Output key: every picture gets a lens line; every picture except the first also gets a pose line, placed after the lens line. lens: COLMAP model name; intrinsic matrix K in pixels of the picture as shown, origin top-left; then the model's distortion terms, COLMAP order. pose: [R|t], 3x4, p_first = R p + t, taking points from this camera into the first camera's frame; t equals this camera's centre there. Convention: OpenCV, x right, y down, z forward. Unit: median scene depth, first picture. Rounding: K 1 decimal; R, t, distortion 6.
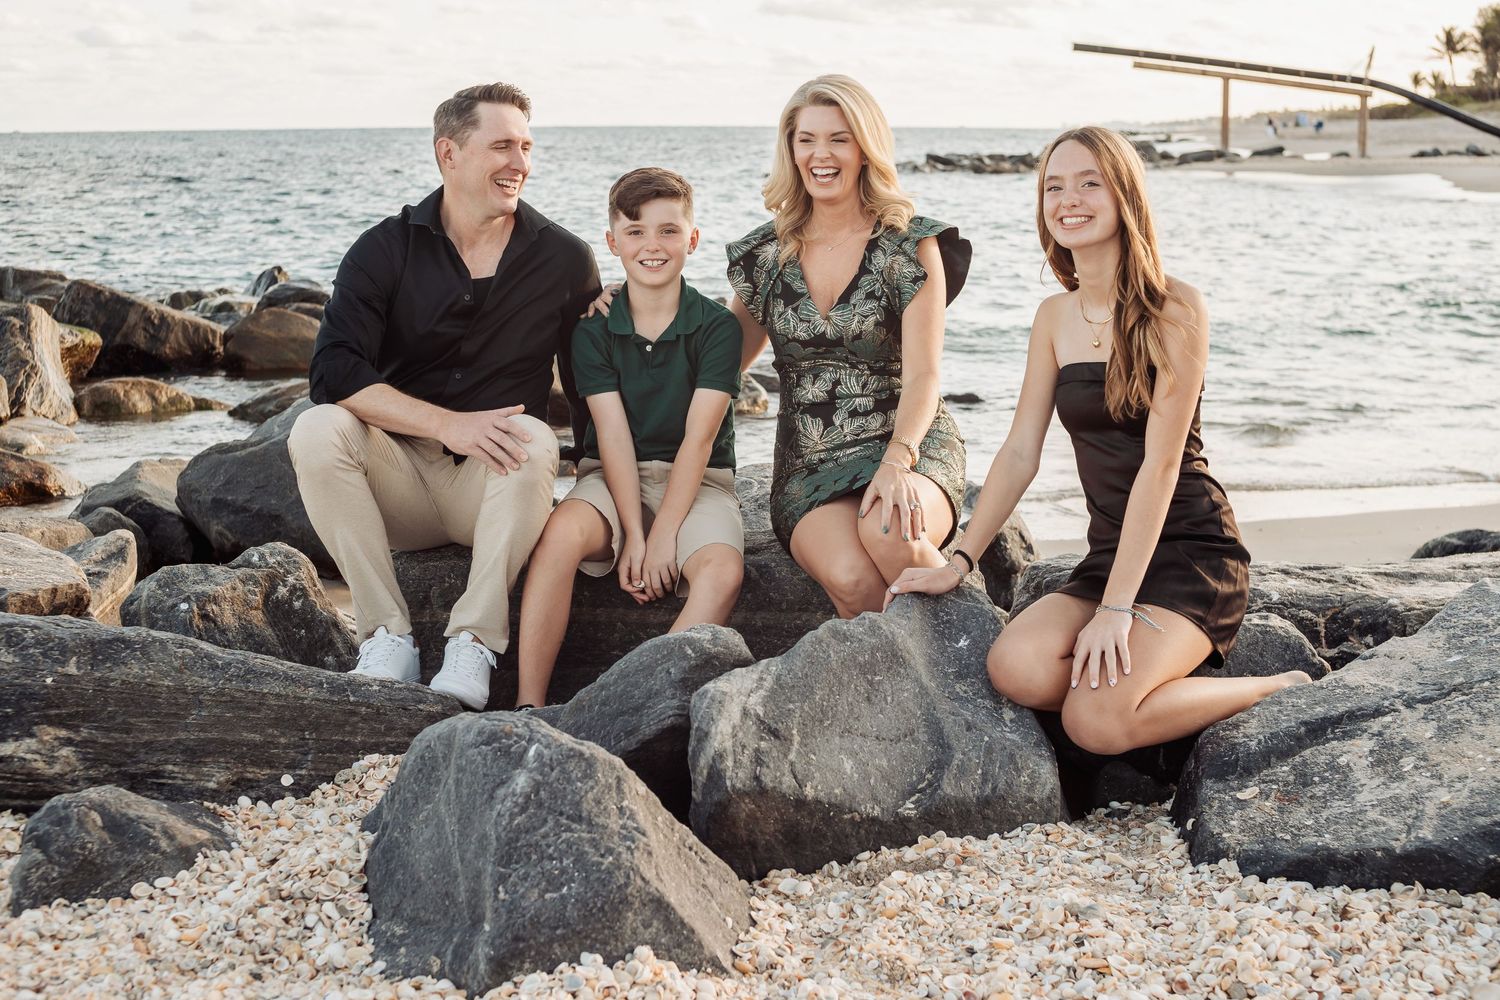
lens RADIAL K [[2172.8, 0, 753.8], [0, 2172.8, 503.7], [0, 0, 1]] dist [-0.165306, 0.000000]
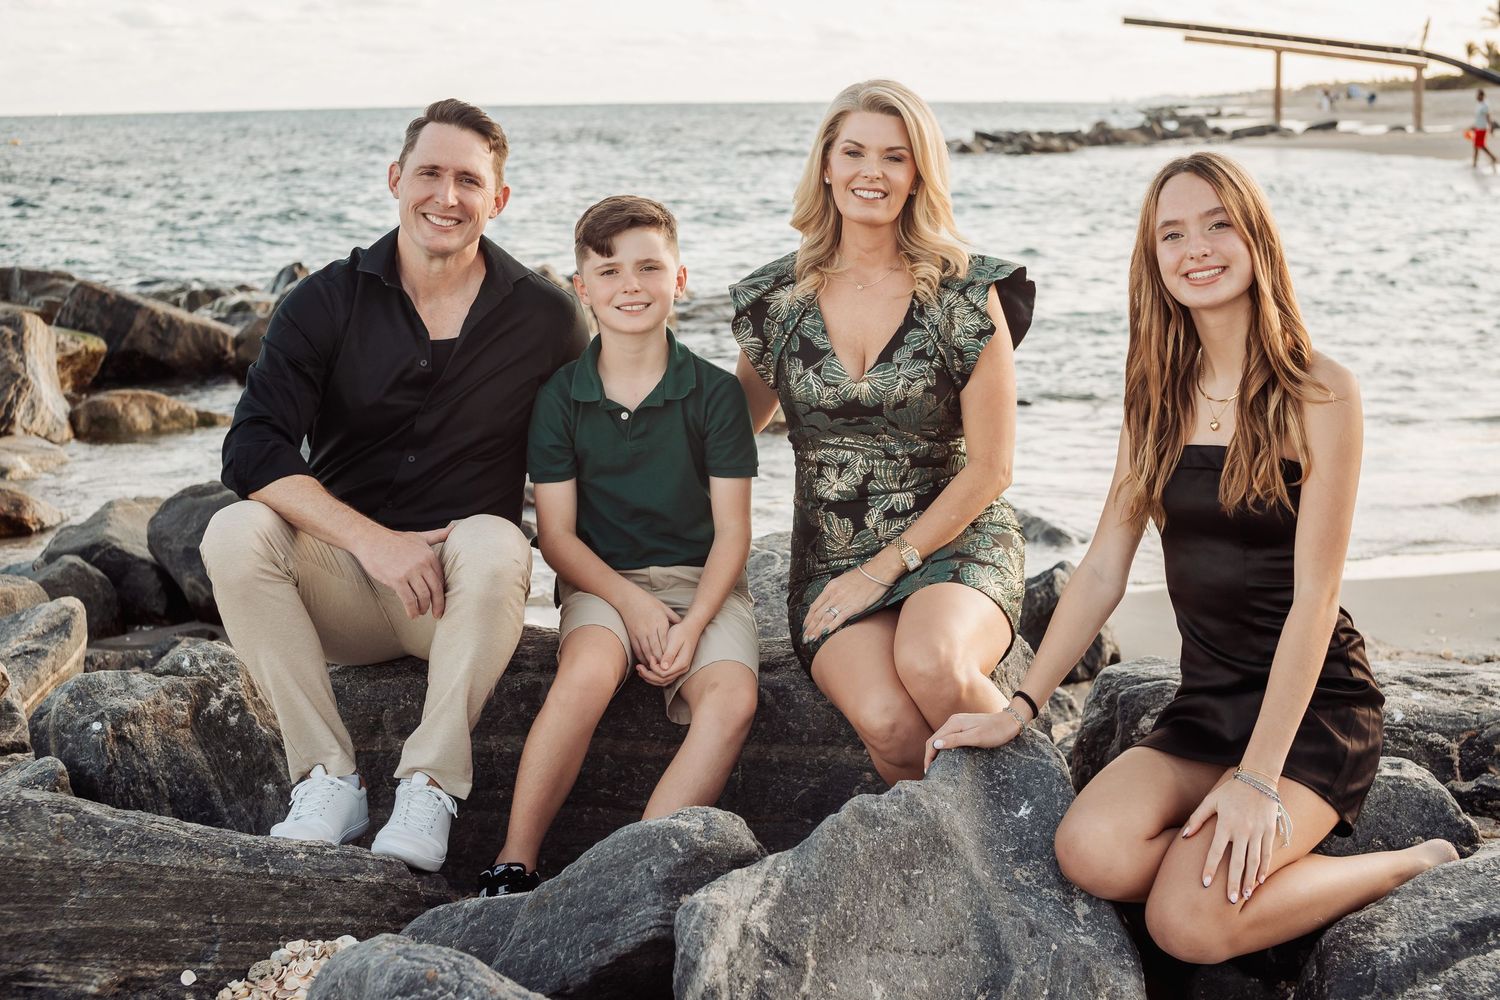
lens RADIAL K [[2172.8, 0, 744.7], [0, 2172.8, 503.3], [0, 0, 1]] dist [-0.165306, 0.000000]
pose [[0.999627, -0.004707, -0.026885, 0.014346], [0.005012, 0.999924, 0.011276, -0.054592], [0.026830, -0.011407, 0.999575, 0.189495]]
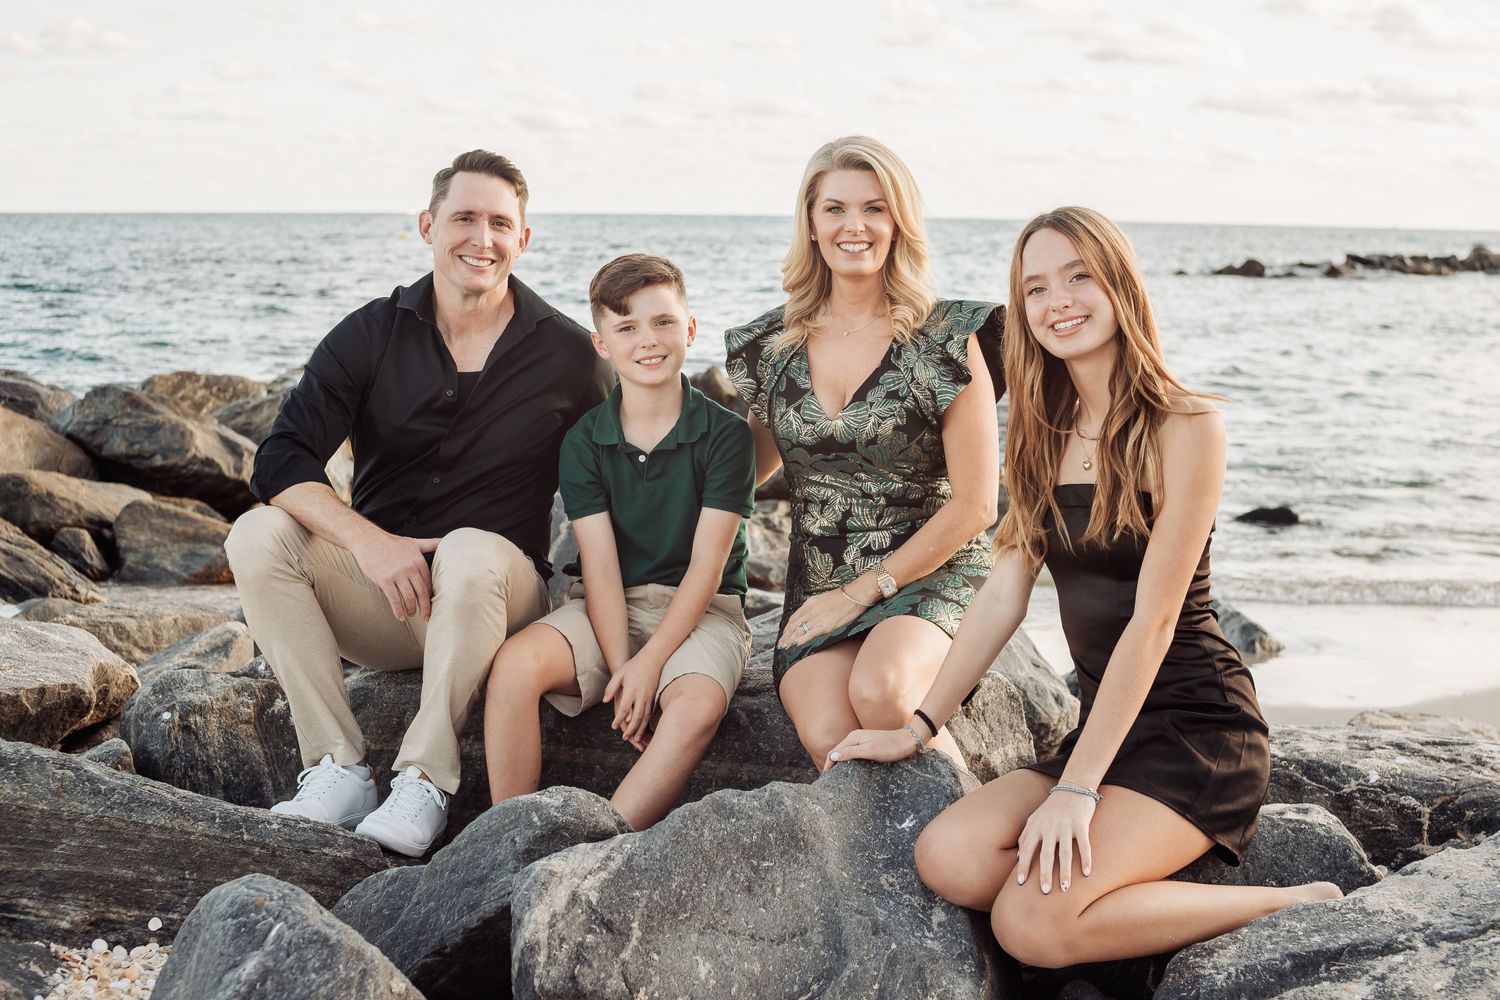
lens RADIAL K [[2172.8, 0, 750.0], [0, 2172.8, 505.7], [0, 0, 1]] dist [-0.165306, 0.000000]
pose [[0.979268, 0.036113, -0.199322, 0.184725], [-0.044264, 0.998350, -0.036585, -0.022912], [0.197672, 0.044649, 0.979251, 0.156708]]
